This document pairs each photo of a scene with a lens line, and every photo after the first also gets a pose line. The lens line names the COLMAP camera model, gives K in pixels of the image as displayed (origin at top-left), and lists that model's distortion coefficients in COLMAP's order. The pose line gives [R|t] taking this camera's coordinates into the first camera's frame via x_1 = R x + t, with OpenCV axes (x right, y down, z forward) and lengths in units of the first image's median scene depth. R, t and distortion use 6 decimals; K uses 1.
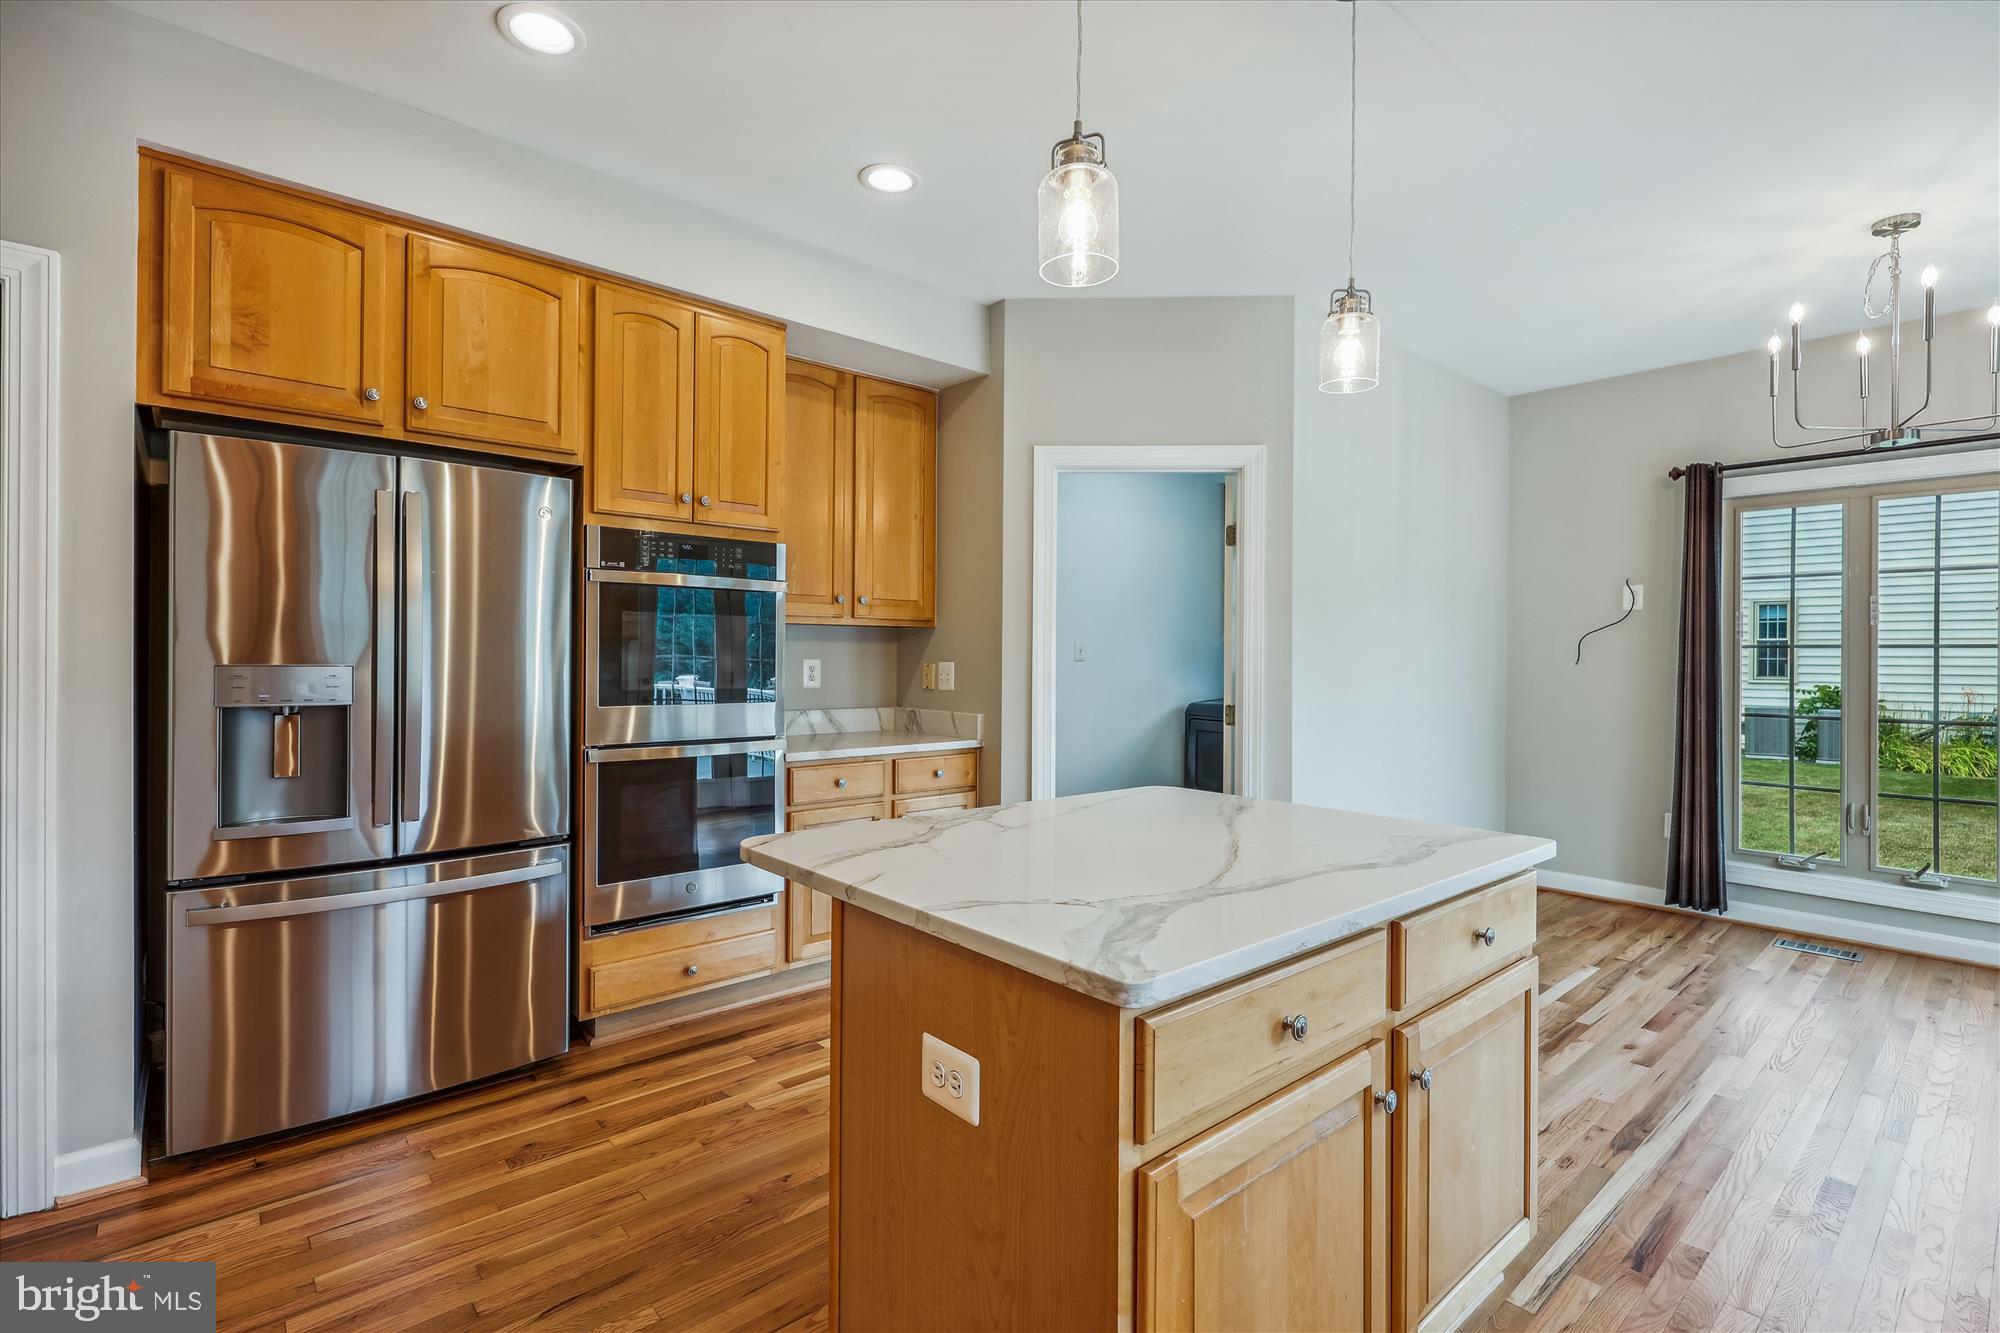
lens RADIAL K [[918.9, 0, 1021.2], [0, 918.9, 662.0], [0, 0, 1]] dist [0.000262, 0.000374]
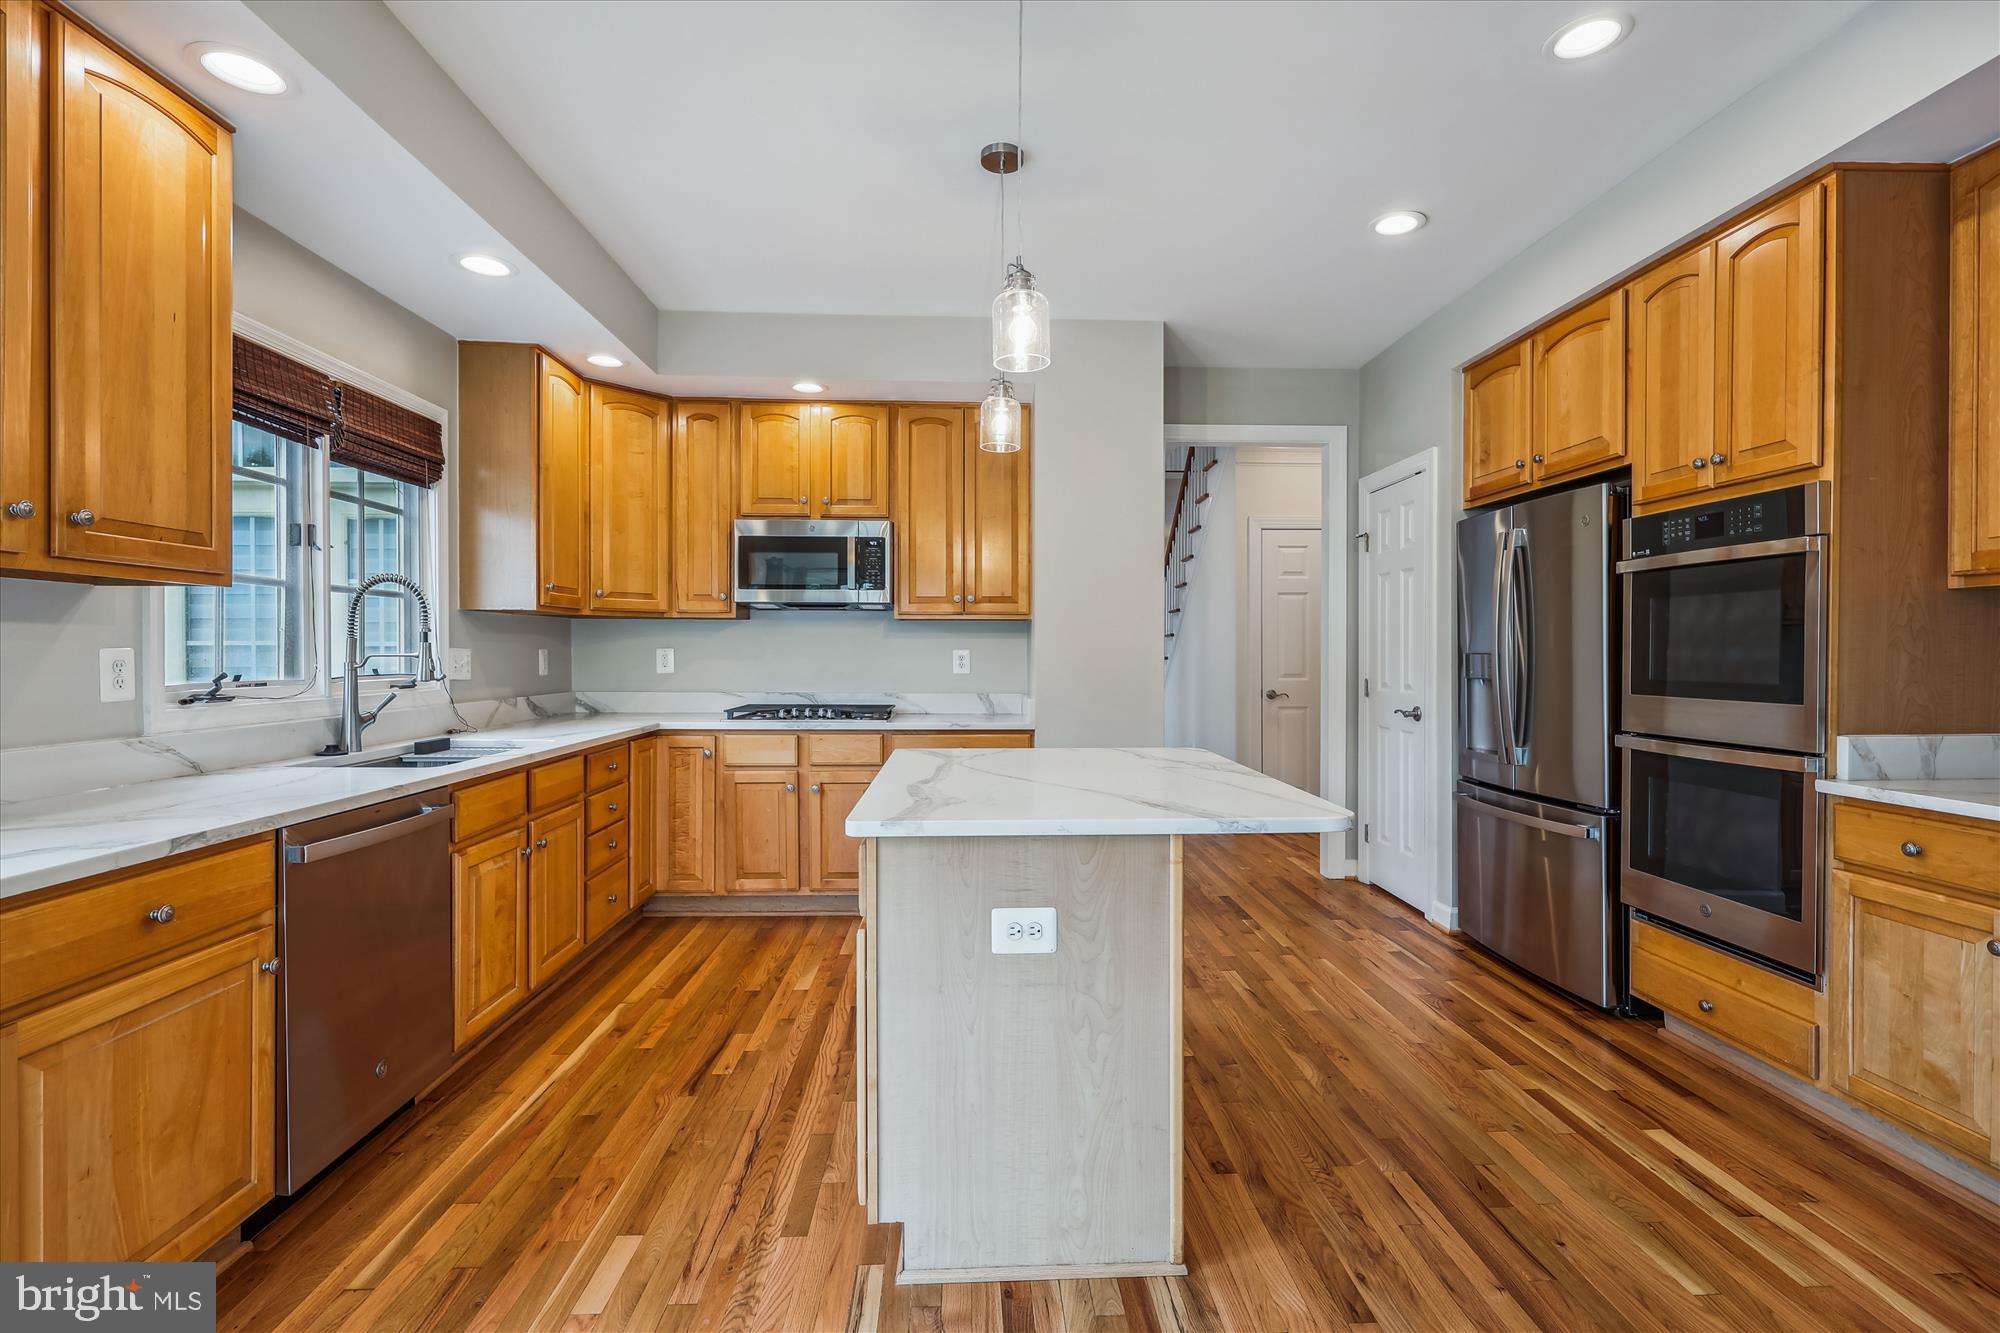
lens RADIAL K [[918.9, 0, 997.1], [0, 918.9, 663.8], [0, 0, 1]] dist [0.000262, 0.000374]
pose [[-0.639543, 0.000790, -0.768755, 0.767000], [-0.010191, 0.999903, 0.009506, 0.012452], [0.768688, 0.013914, -0.639472, 1.084882]]
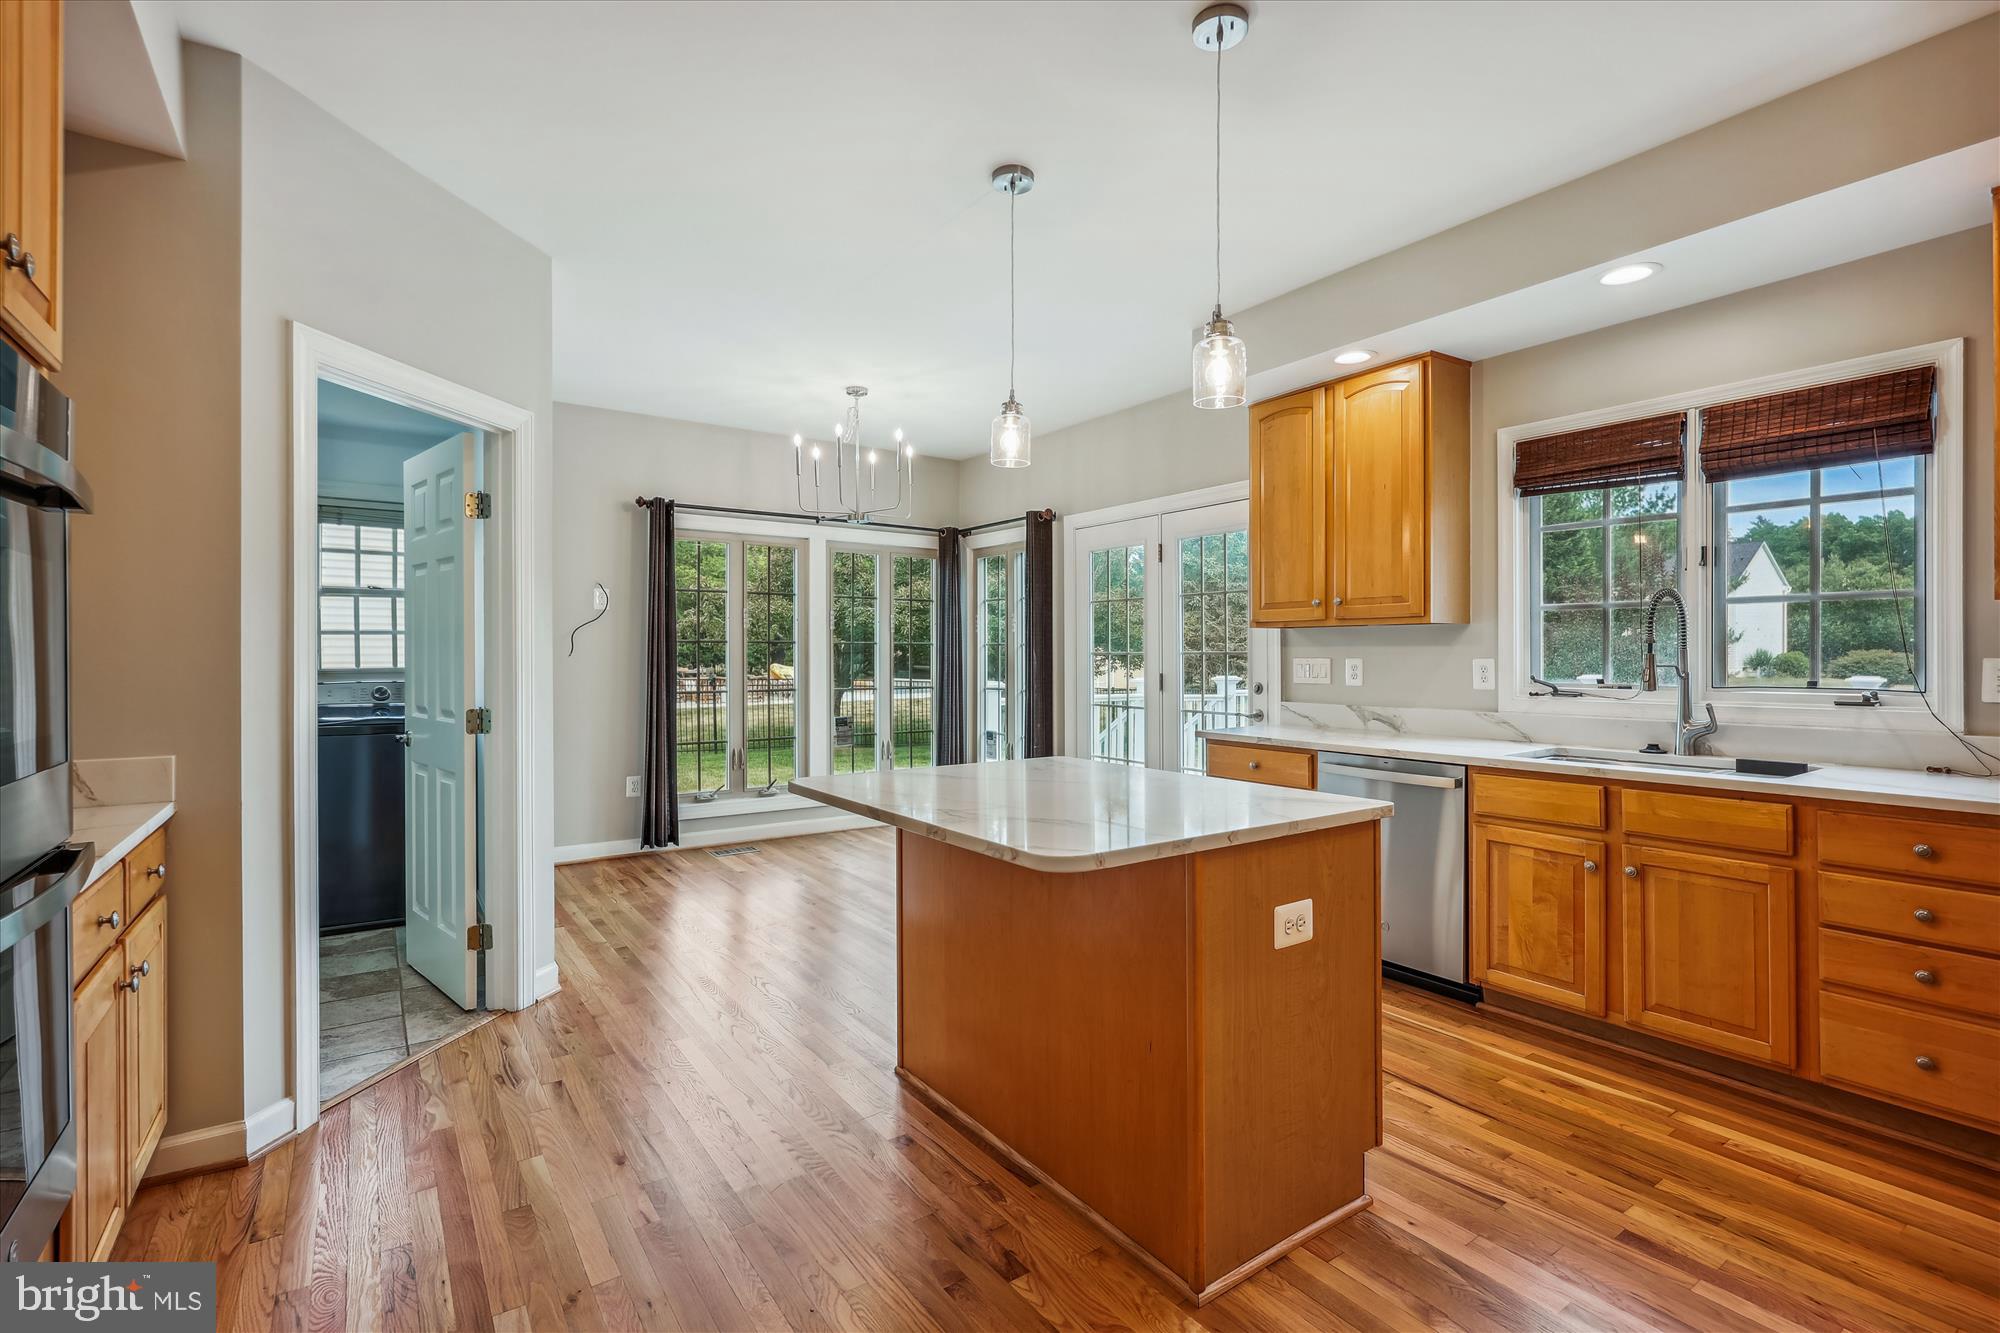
lens RADIAL K [[918.9, 0, 1017.9], [0, 918.9, 655.1], [0, 0, 1]] dist [0.000262, 0.000374]
pose [[0.108001, -0.010736, 0.994093, -0.721635], [0.007841, 0.999920, 0.009947, -0.009213], [-0.994120, 0.006721, 0.108076, 0.559239]]
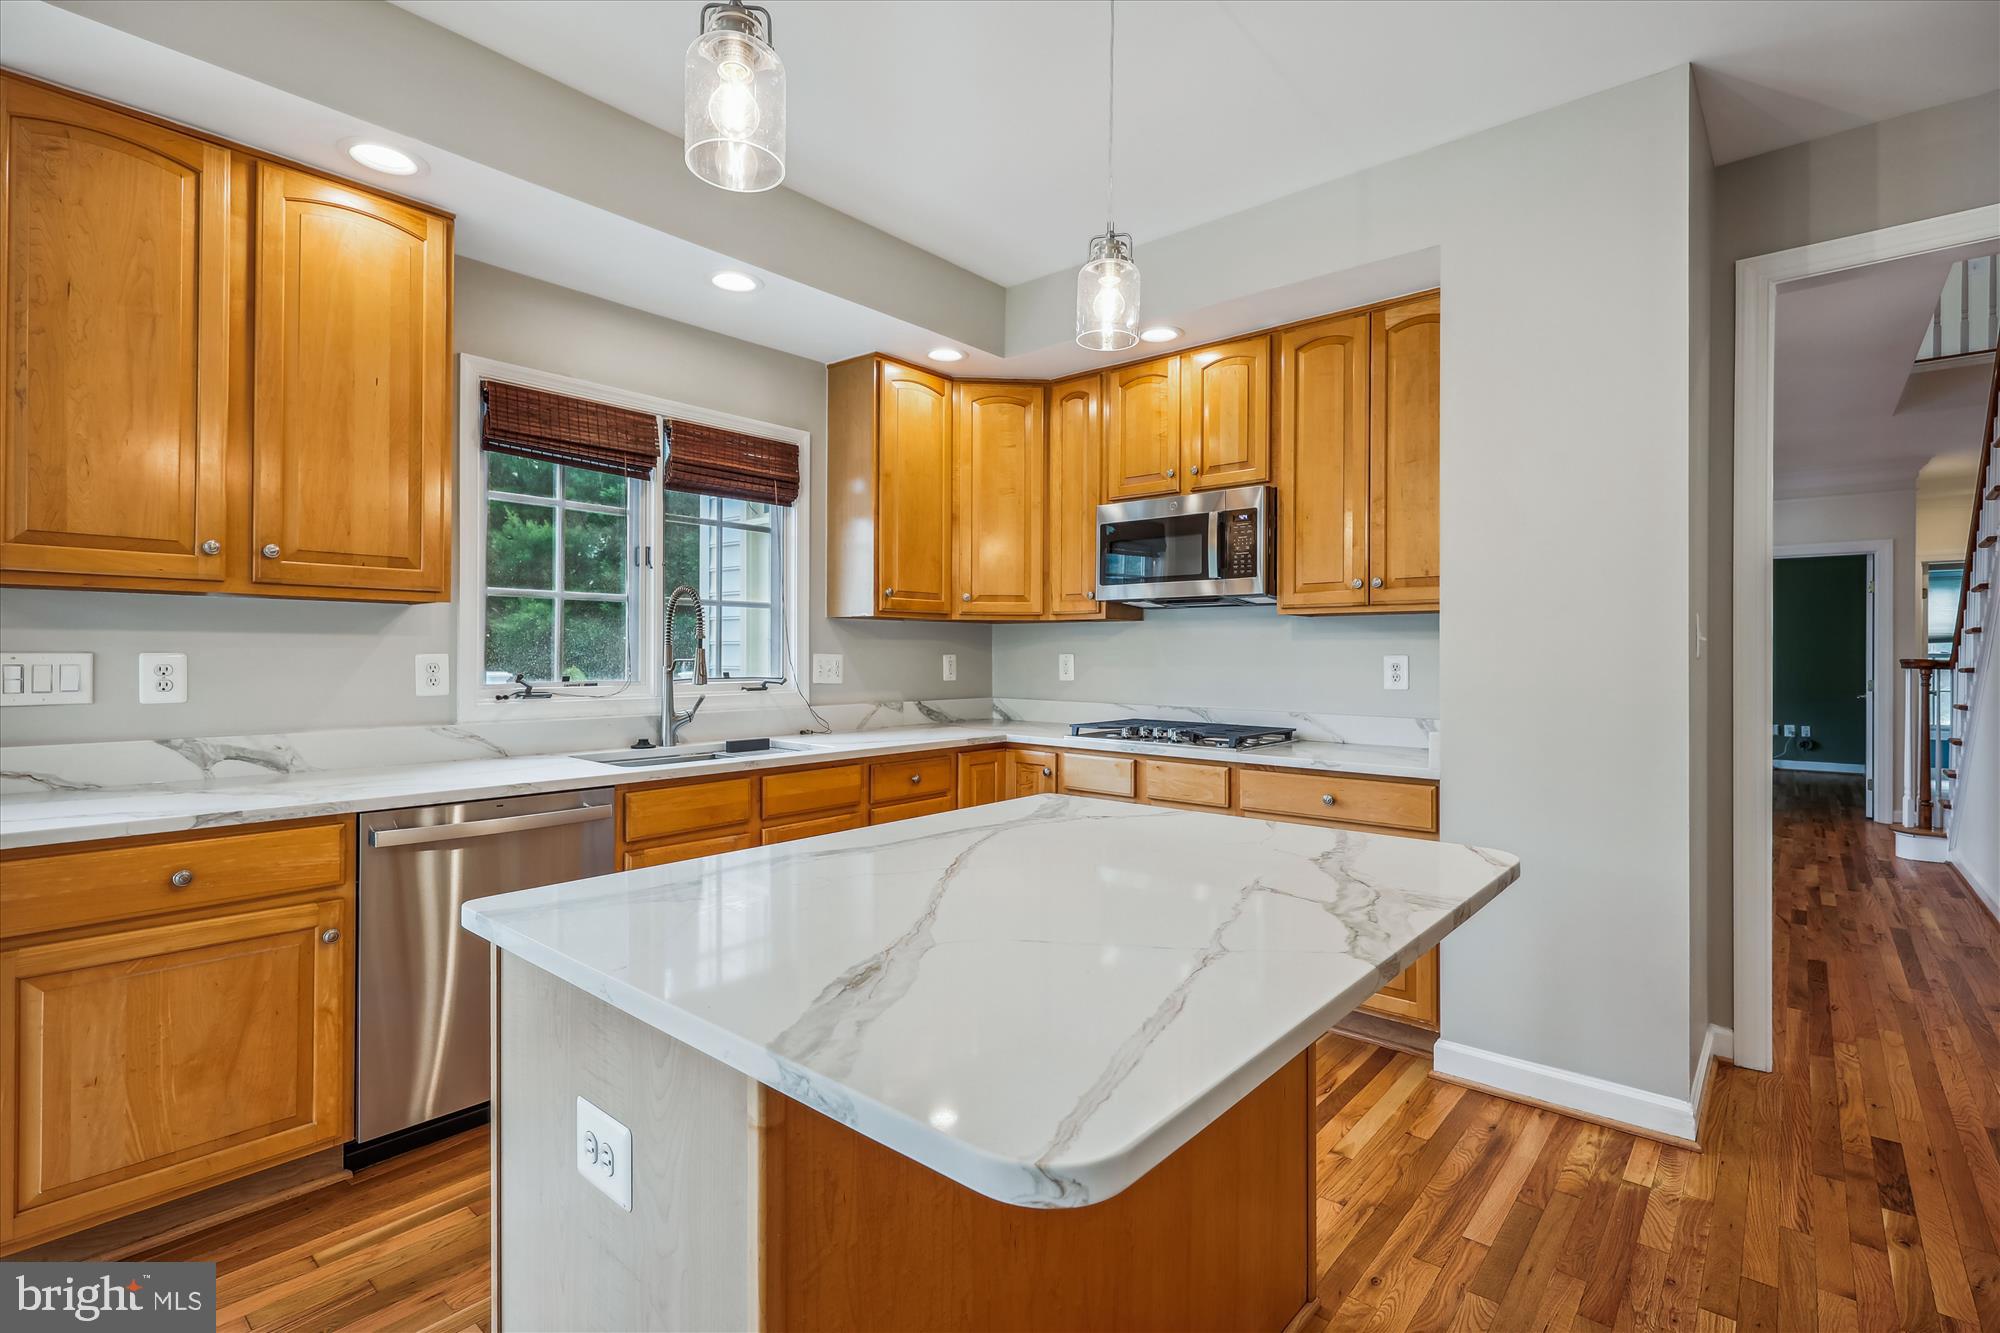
lens RADIAL K [[918.9, 0, 1005.1], [0, 918.9, 656.8], [0, 0, 1]] dist [0.000262, 0.000374]
pose [[-0.991430, -0.010974, -0.130181, 0.178817], [-0.011594, 0.999925, 0.004009, 0.006353], [0.130127, 0.005484, -0.991482, 1.073609]]
